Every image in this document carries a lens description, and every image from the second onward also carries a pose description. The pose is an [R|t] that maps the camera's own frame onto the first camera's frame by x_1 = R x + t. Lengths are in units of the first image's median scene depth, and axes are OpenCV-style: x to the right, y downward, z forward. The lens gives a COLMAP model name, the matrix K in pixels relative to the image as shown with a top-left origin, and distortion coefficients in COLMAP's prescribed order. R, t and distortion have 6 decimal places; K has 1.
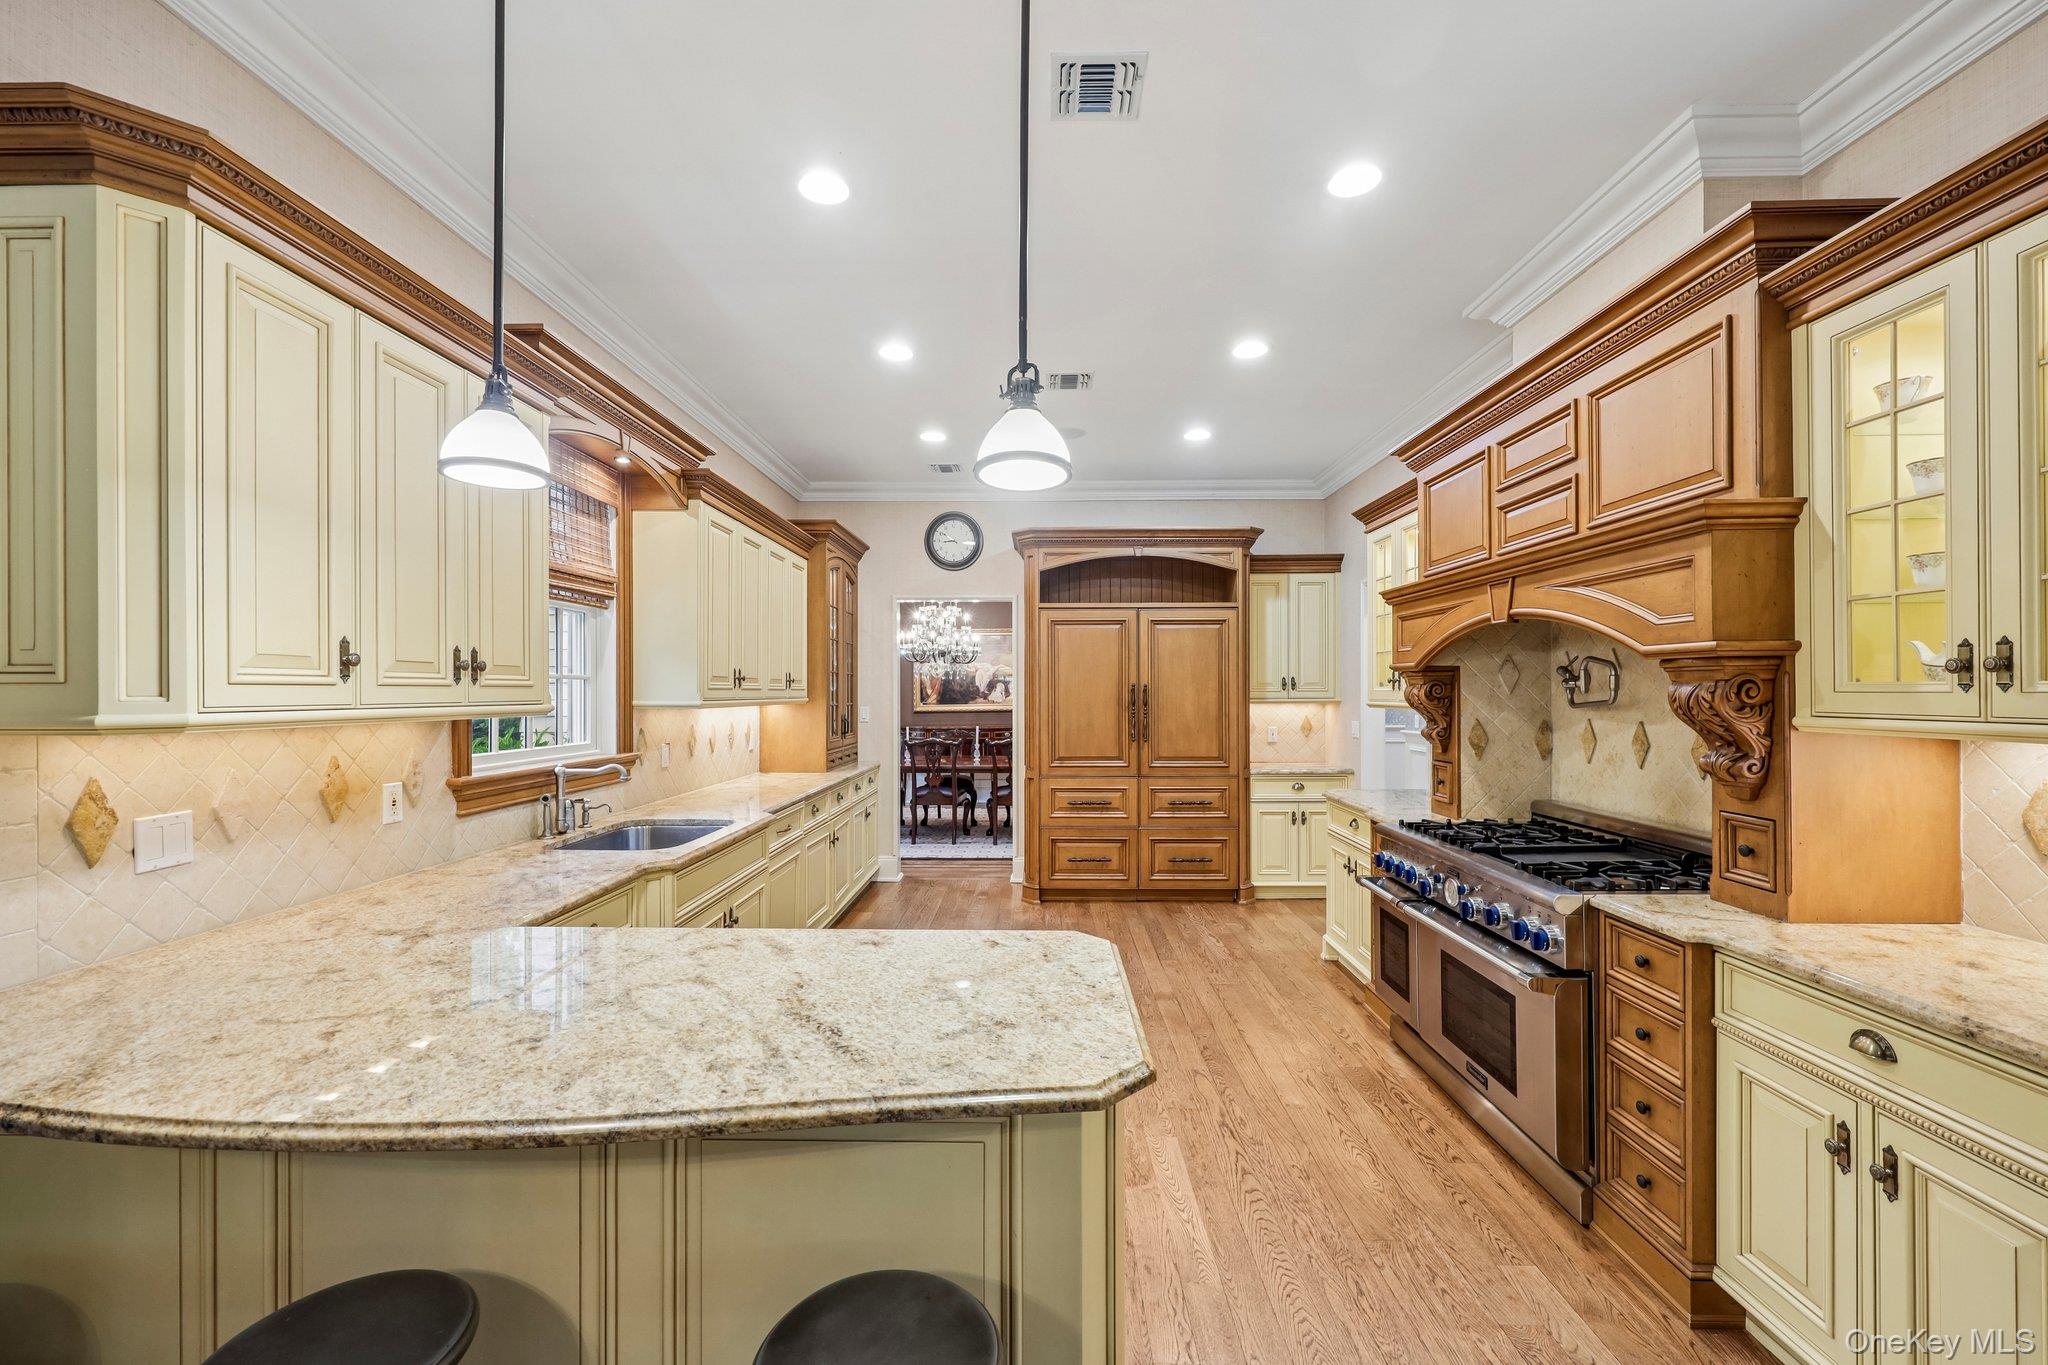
lens RADIAL K [[827.1, 0, 1021.0], [0, 827.1, 693.3], [0, 0, 1]] dist [-0.002249, -0.000071]
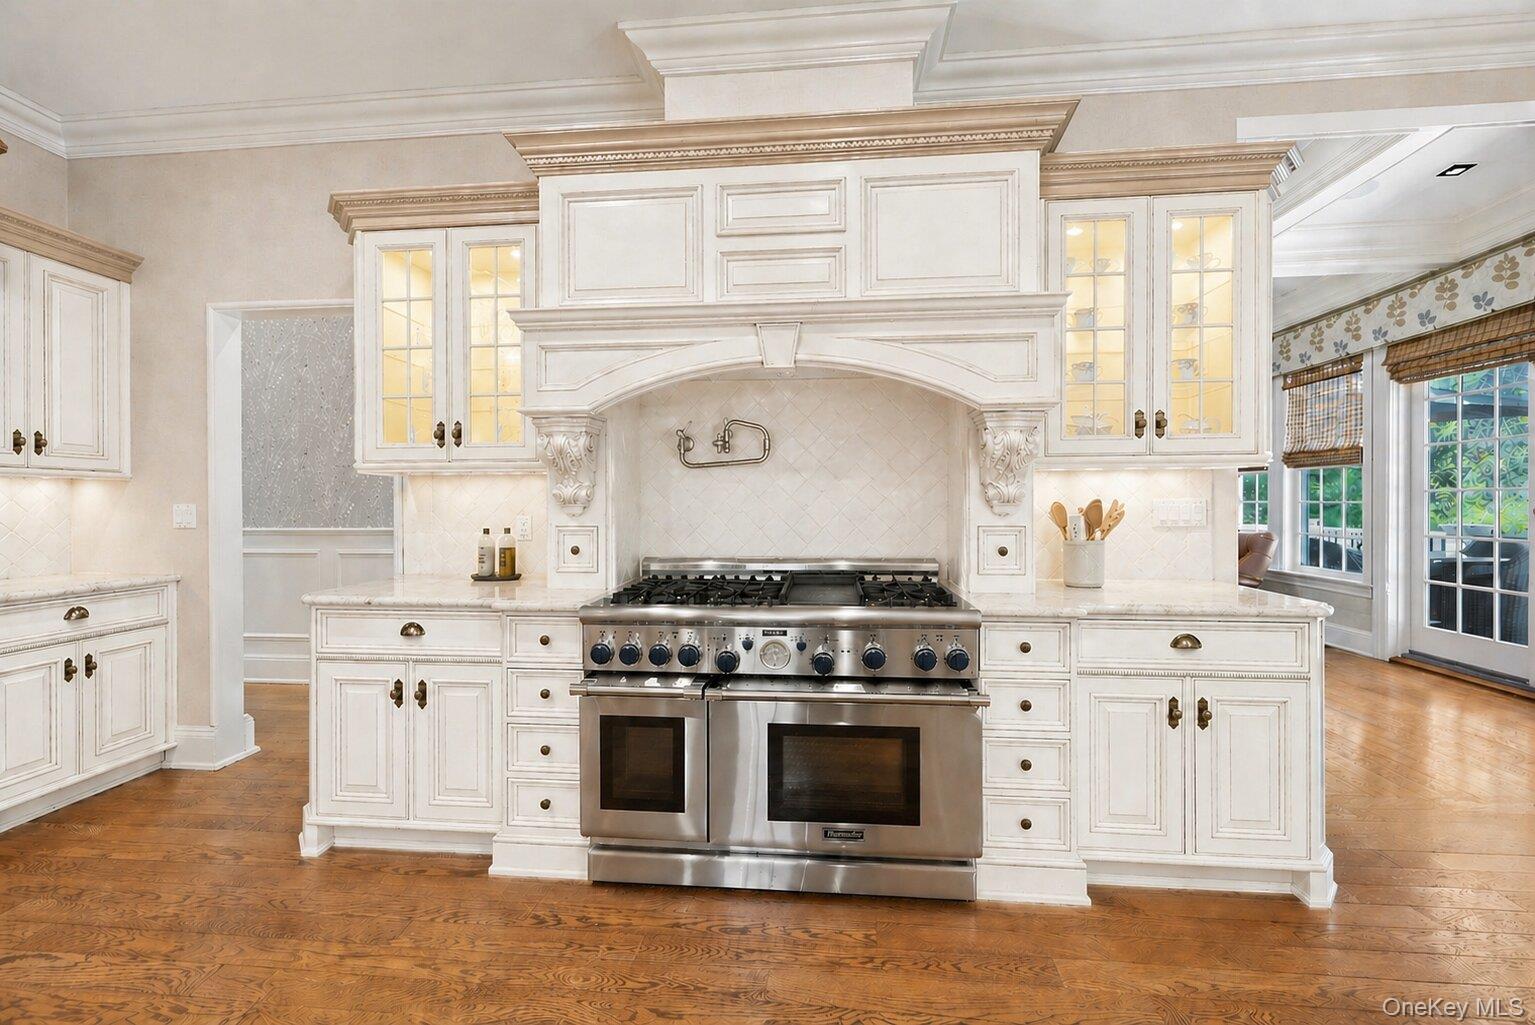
lens RADIAL K [[633.0, 0, 757.3], [0, 633.0, 498.7], [0, 0, 1]] dist [-0.001754, 0.000575]
pose [[0.062176, 0.008536, 0.998029, -0.150202], [0.006197, 0.999941, -0.008938, 0.068207], [-0.998046, 0.006740, 0.062119, 0.877346]]
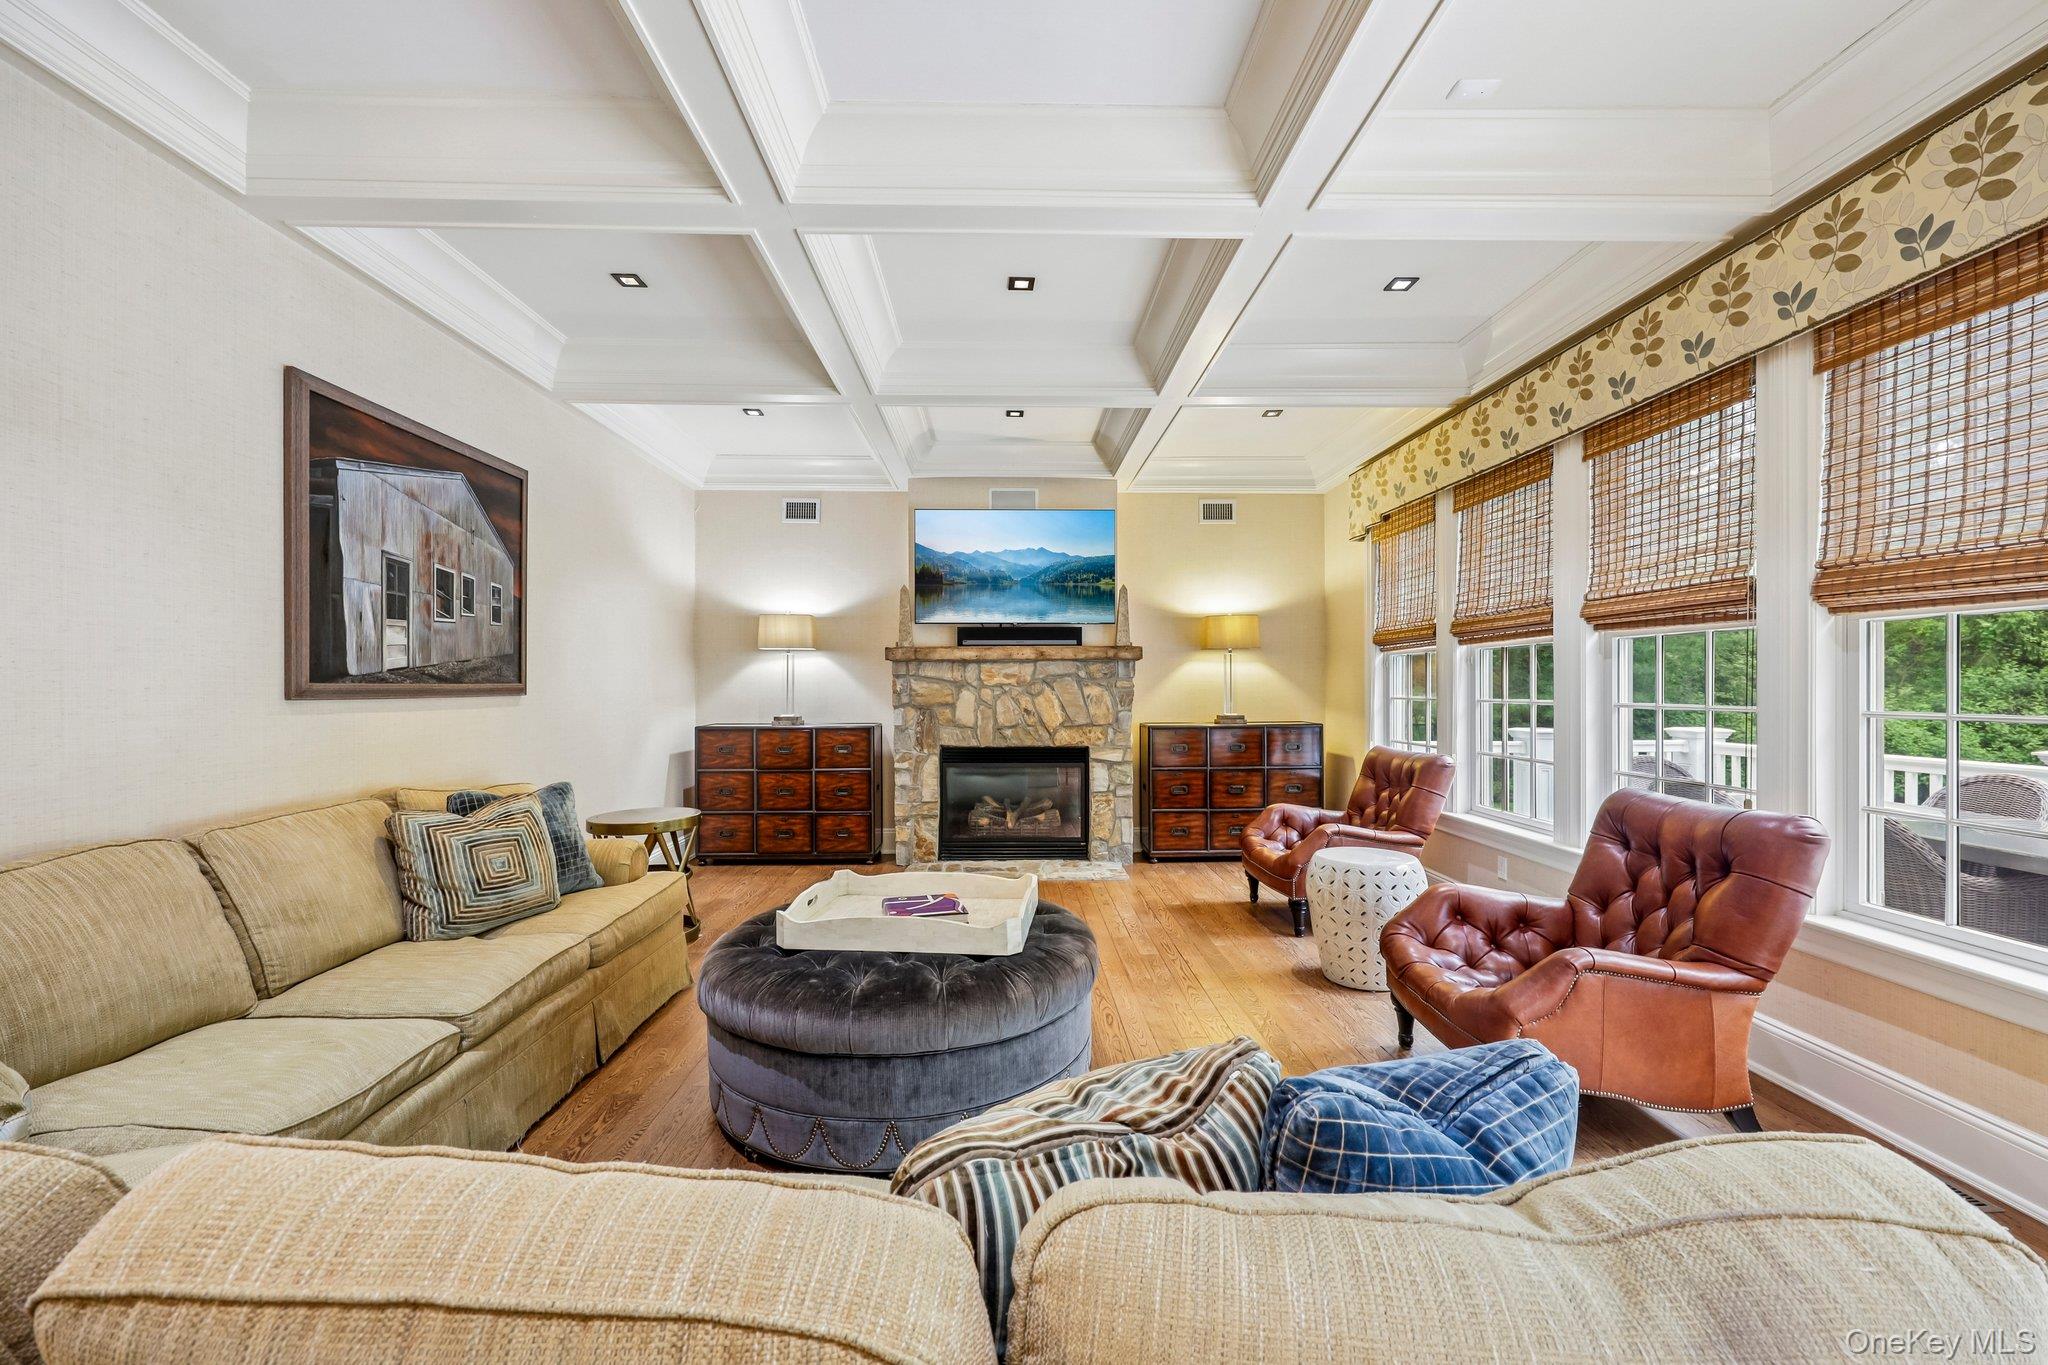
lens RADIAL K [[827.1, 0, 1017.2], [0, 827.1, 681.9], [0, 0, 1]] dist [-0.002249, -0.000071]
pose [[-0.031488, 0.007047, 0.999479, 0.789018], [0.004324, 0.999967, -0.006914, 0.040955], [-0.999495, 0.004104, -0.031517, 0.181350]]
